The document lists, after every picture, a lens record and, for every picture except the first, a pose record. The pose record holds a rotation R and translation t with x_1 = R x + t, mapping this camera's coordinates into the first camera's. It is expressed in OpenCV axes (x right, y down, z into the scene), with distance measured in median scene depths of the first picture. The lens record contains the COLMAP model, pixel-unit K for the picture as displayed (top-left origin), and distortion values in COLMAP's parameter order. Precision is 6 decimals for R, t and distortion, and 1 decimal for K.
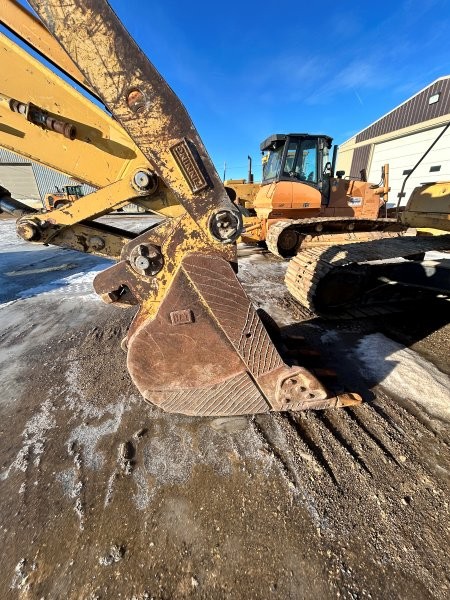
lens RADIAL K [[241.6, 0, 223.3], [0, 241.6, 300.5], [0, 0, 1]] dist [0.001195, -0.000064]
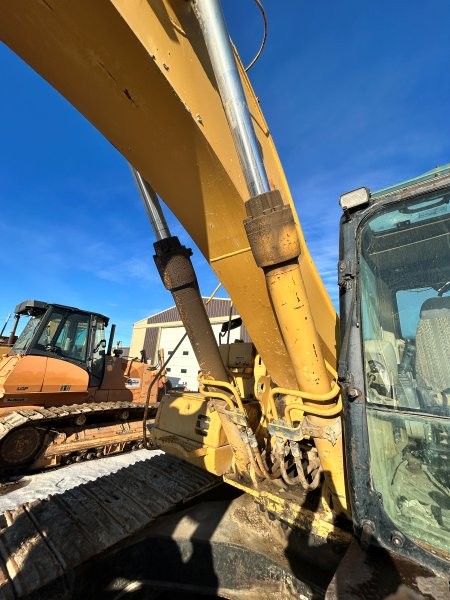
lens RADIAL K [[241.6, 0, 223.3], [0, 241.6, 300.5], [0, 0, 1]] dist [0.001195, -0.000064]
pose [[0.744444, 0.242539, 0.622076, 0.831373], [0.183400, 0.821575, -0.539796, -0.590995], [-0.642003, 0.515936, 0.567135, 0.590936]]
